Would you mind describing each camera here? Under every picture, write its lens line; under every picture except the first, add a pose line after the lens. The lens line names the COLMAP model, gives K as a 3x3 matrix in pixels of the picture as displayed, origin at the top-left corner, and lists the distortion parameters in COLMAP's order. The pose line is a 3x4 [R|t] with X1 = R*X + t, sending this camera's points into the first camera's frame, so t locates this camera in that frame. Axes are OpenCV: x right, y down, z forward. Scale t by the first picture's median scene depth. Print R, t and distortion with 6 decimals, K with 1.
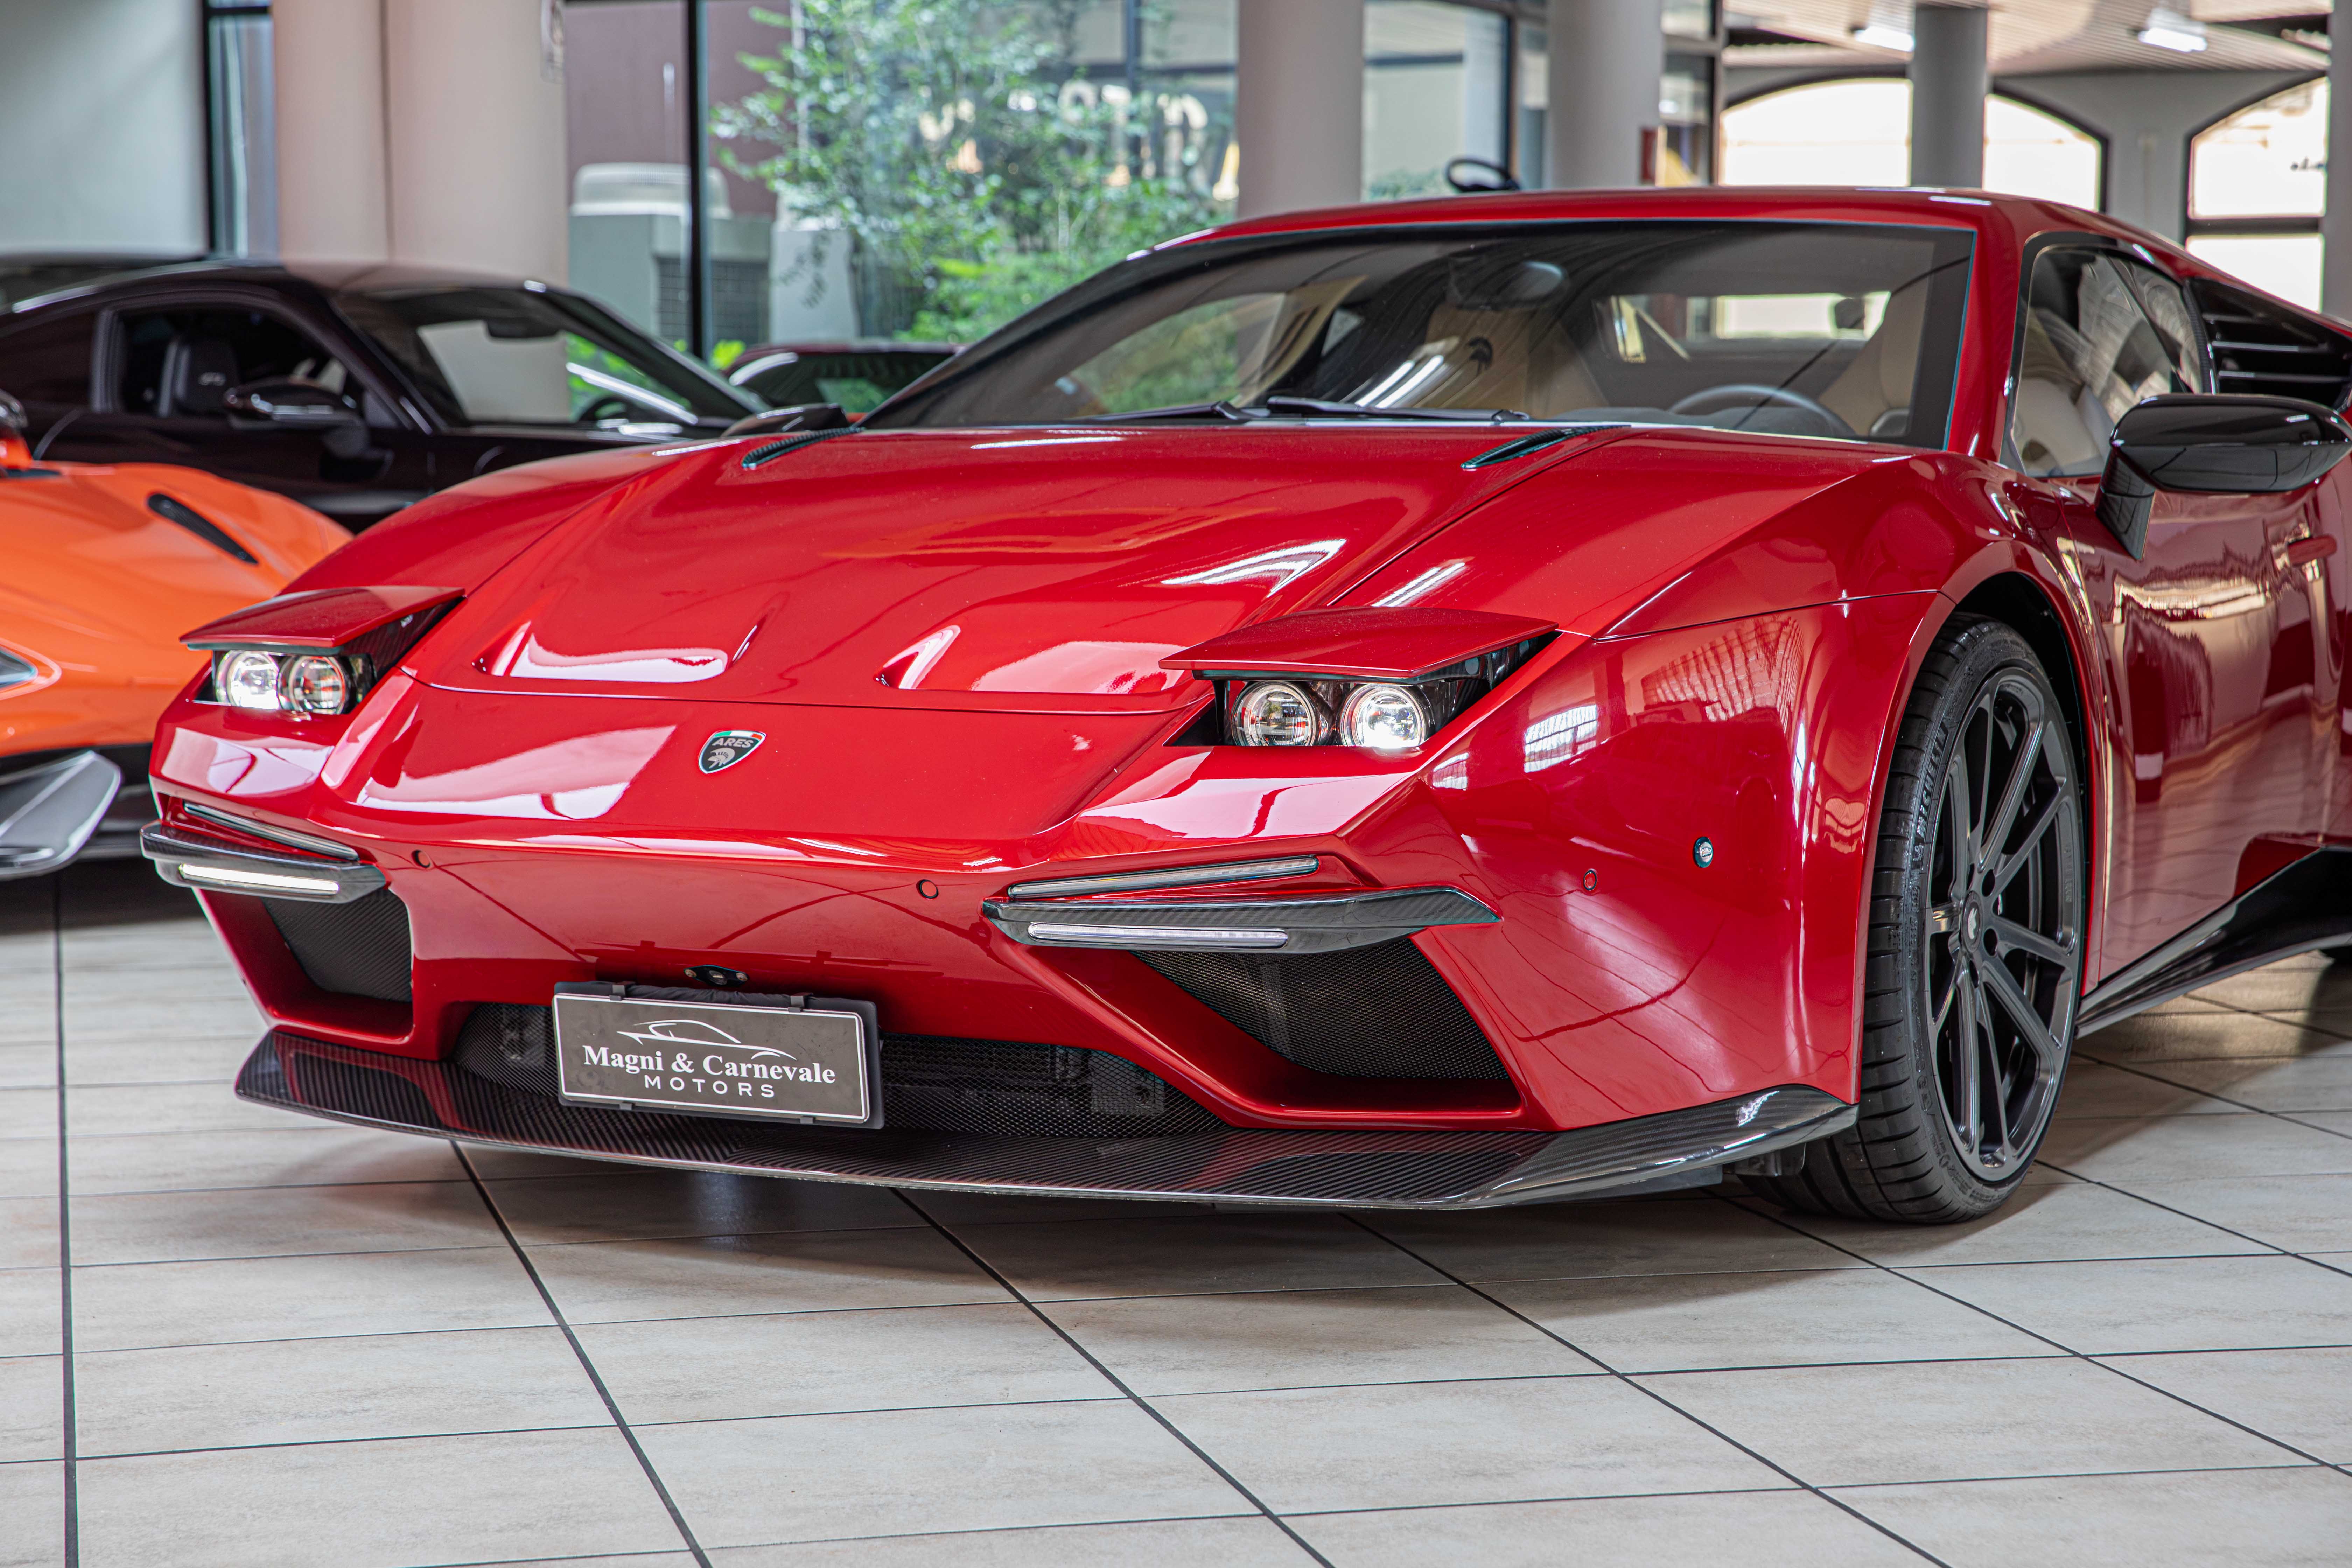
lens RADIAL K [[4404.5, 0, 1176.0], [0, 4404.5, 784.0], [0, 0, 1]] dist [0.197692, 0.387027]
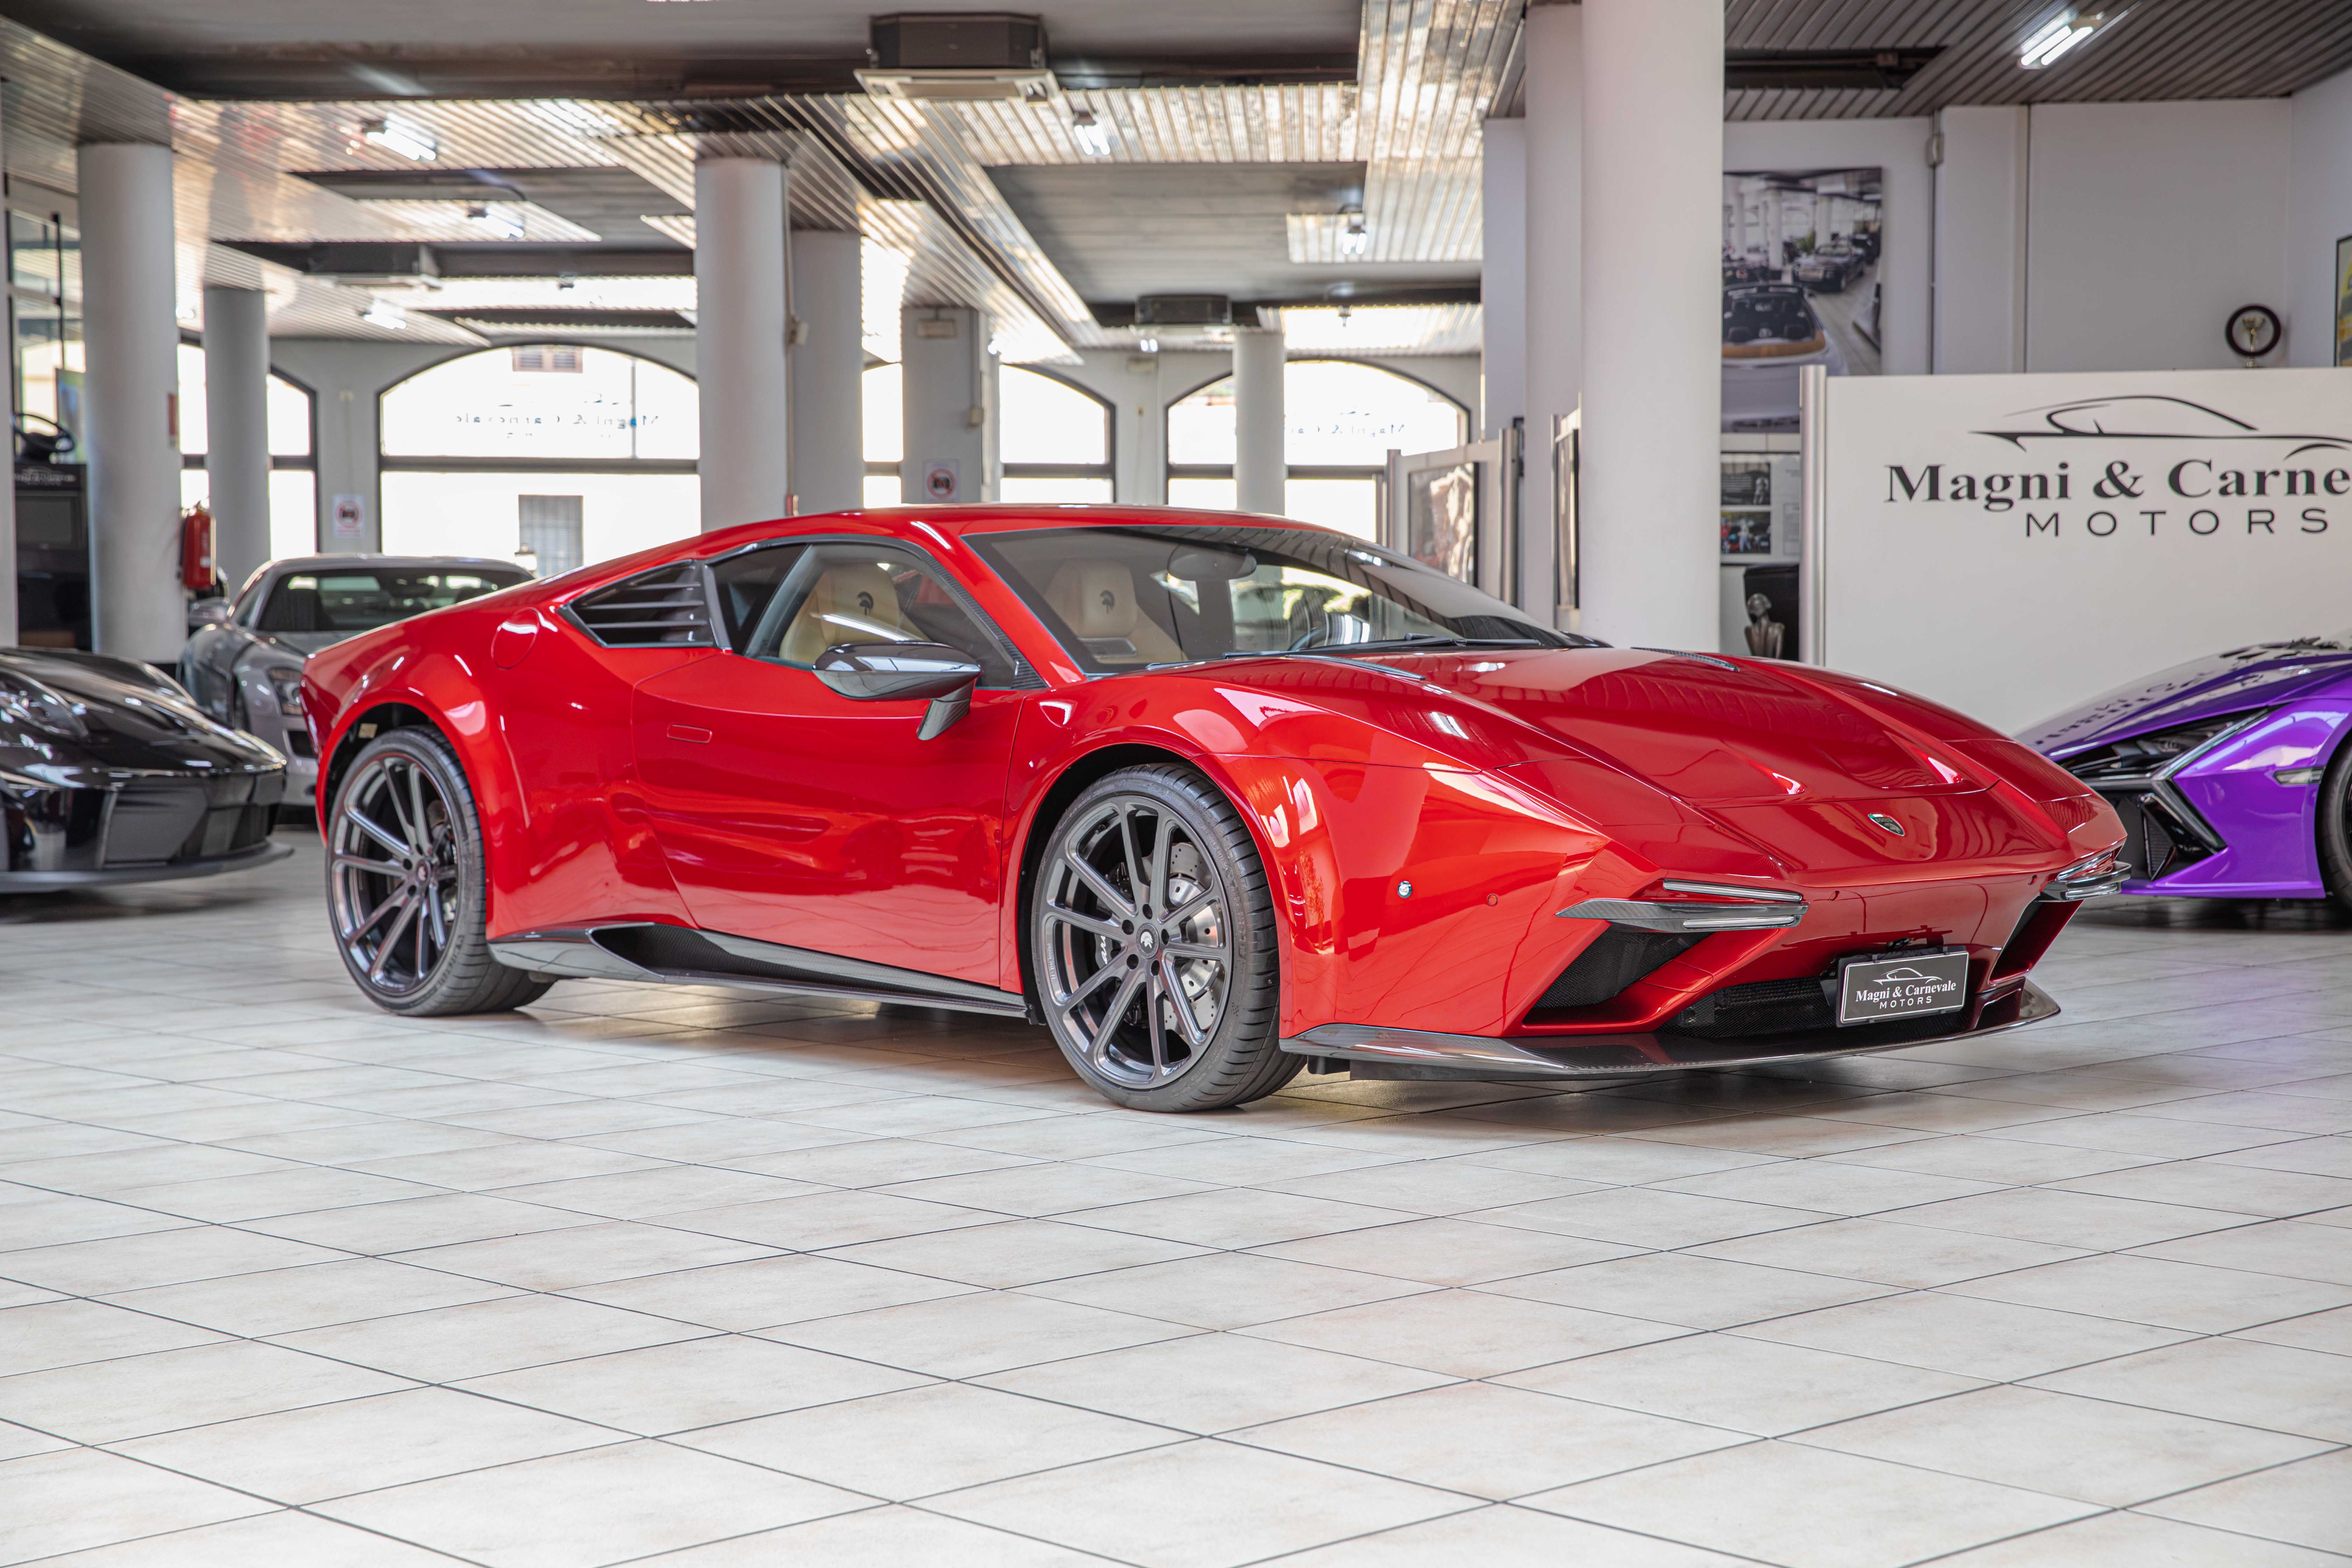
lens RADIAL K [[3807.2, 0, 1176.0], [0, 3807.2, 784.0], [0, 0, 1]] dist [0.150527, 0.148859]
pose [[0.876769, -0.029176, 0.480026, -0.701513], [0.045396, 0.998722, -0.022212, 0.009670], [-0.478764, 0.041266, 0.876973, -0.436566]]
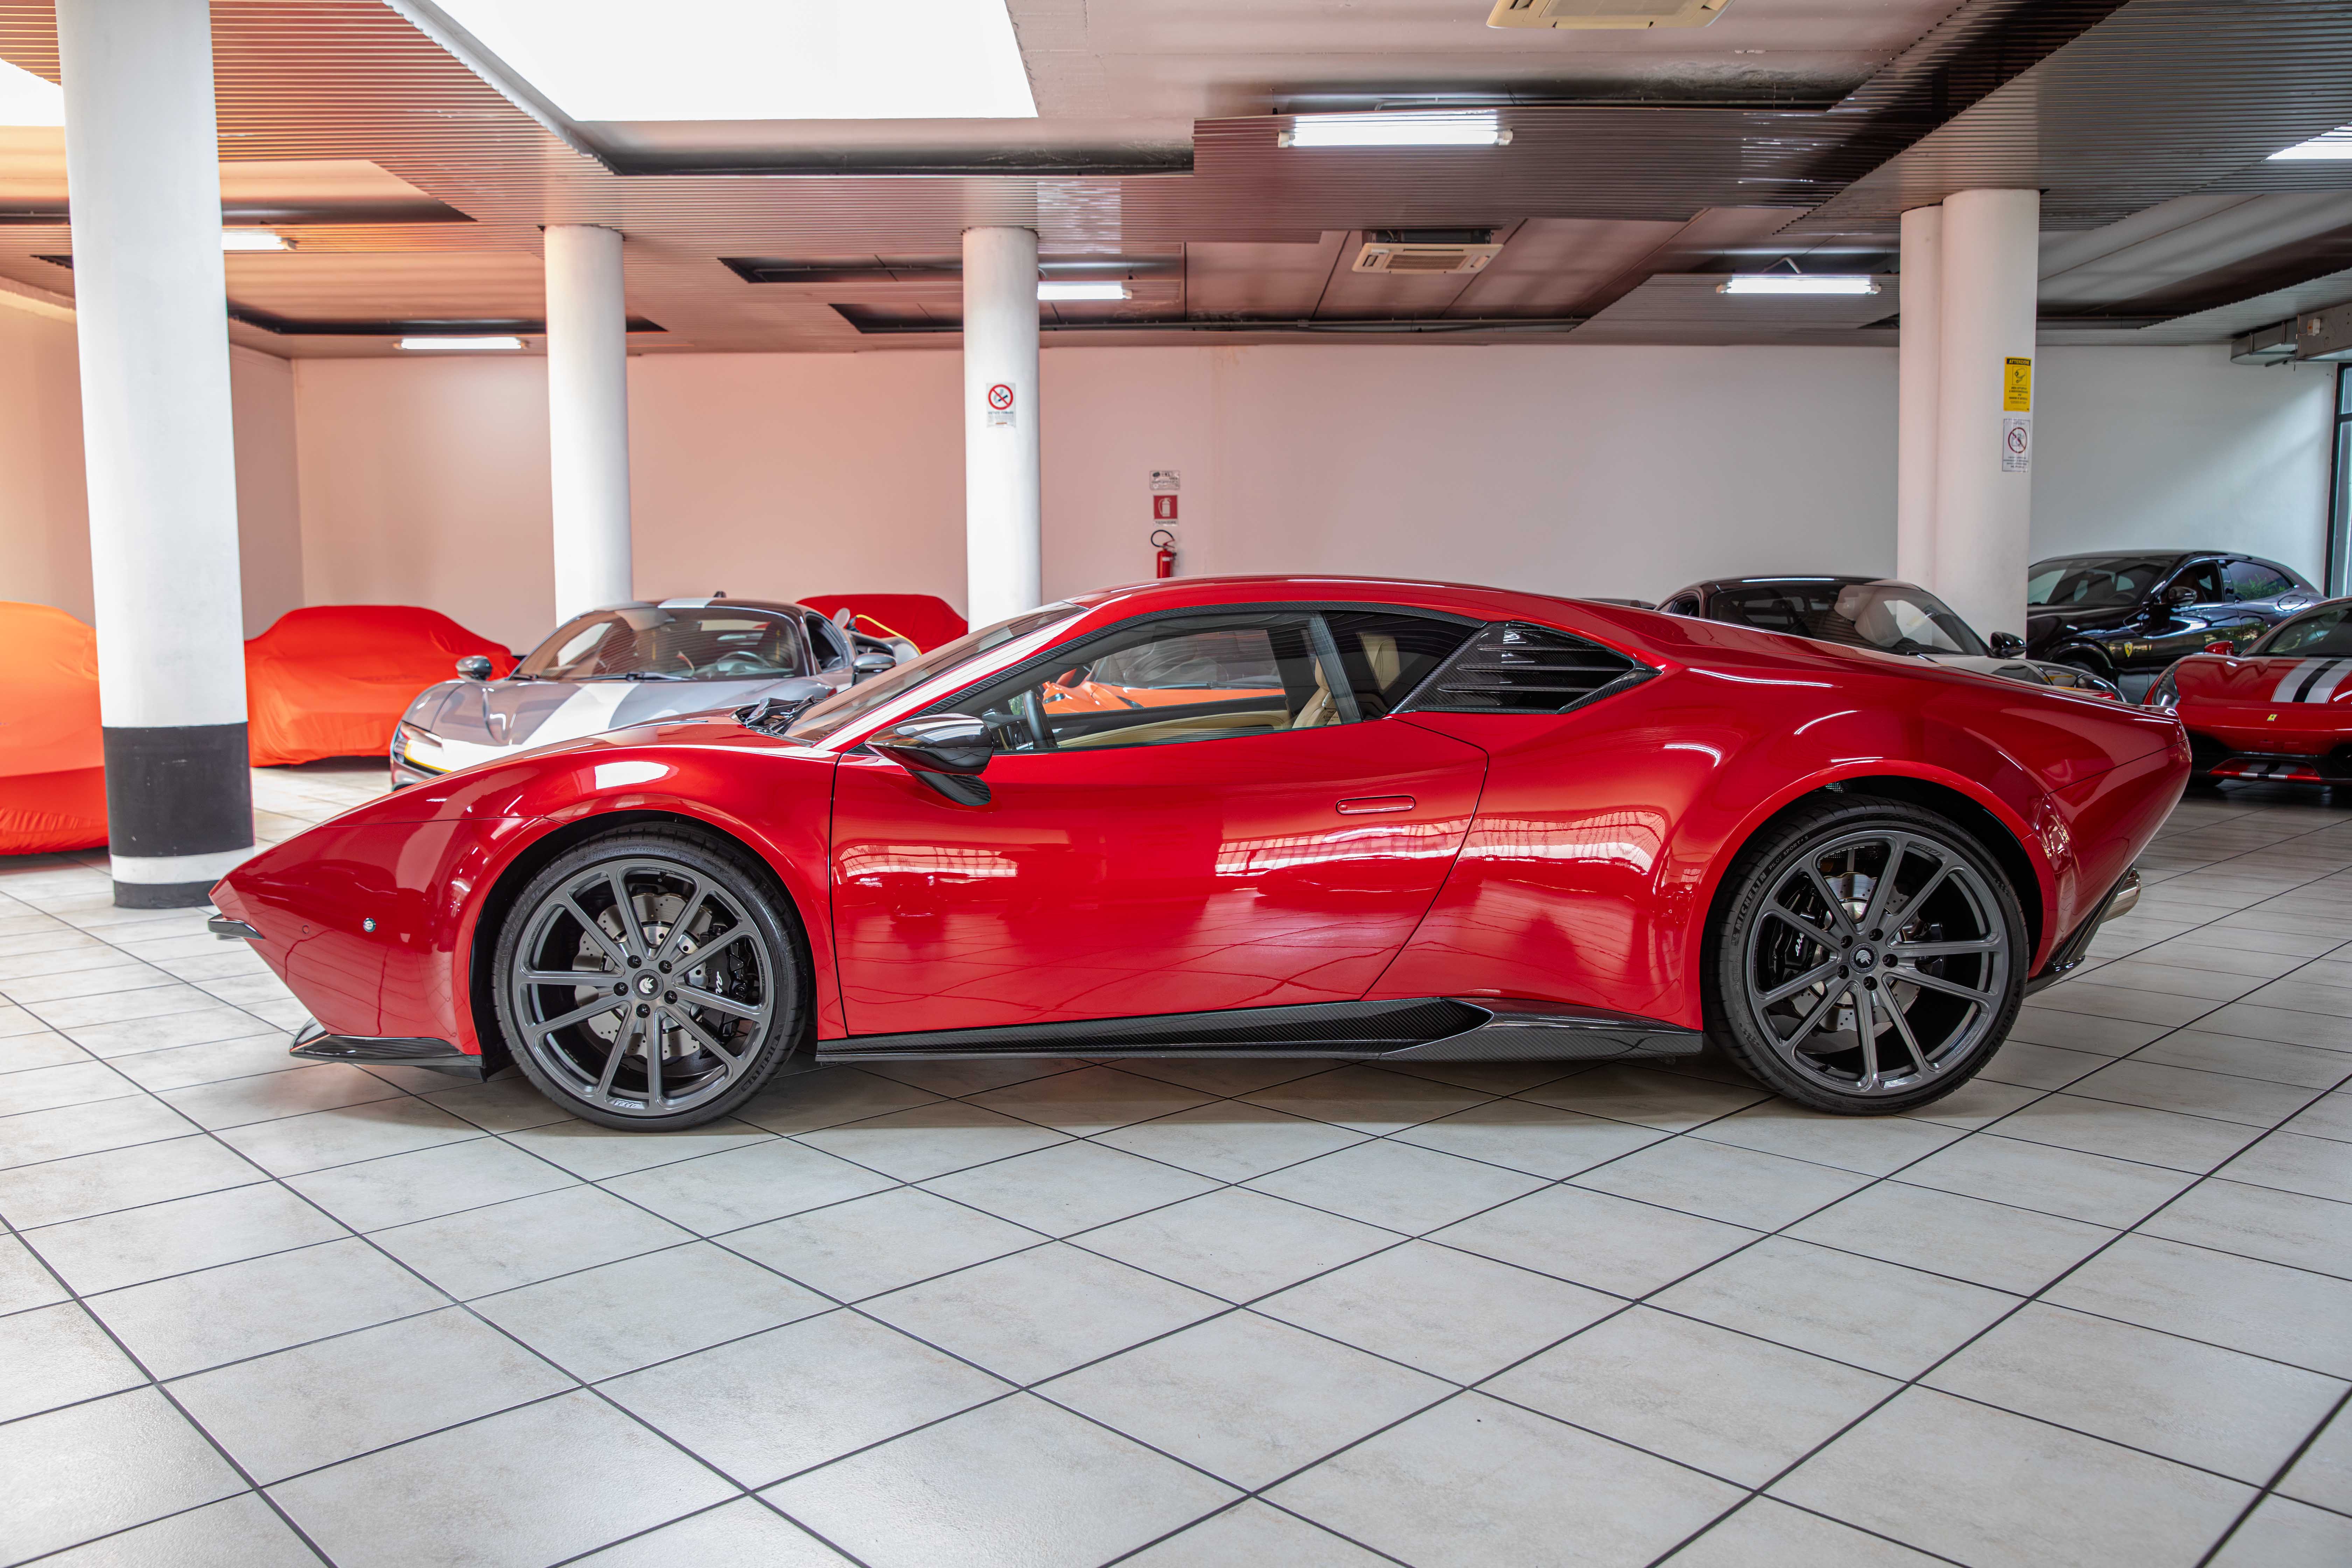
lens RADIAL K [[1803.8, 0, 1176.0], [0, 1803.8, 784.0], [0, 0, 1]] dist [0.000757, -0.000019]
pose [[0.502021, 0.072011, -0.861852, 0.965449], [-0.057184, 0.997111, 0.050003, -0.109684], [0.862963, 0.024182, 0.504688, 0.778946]]
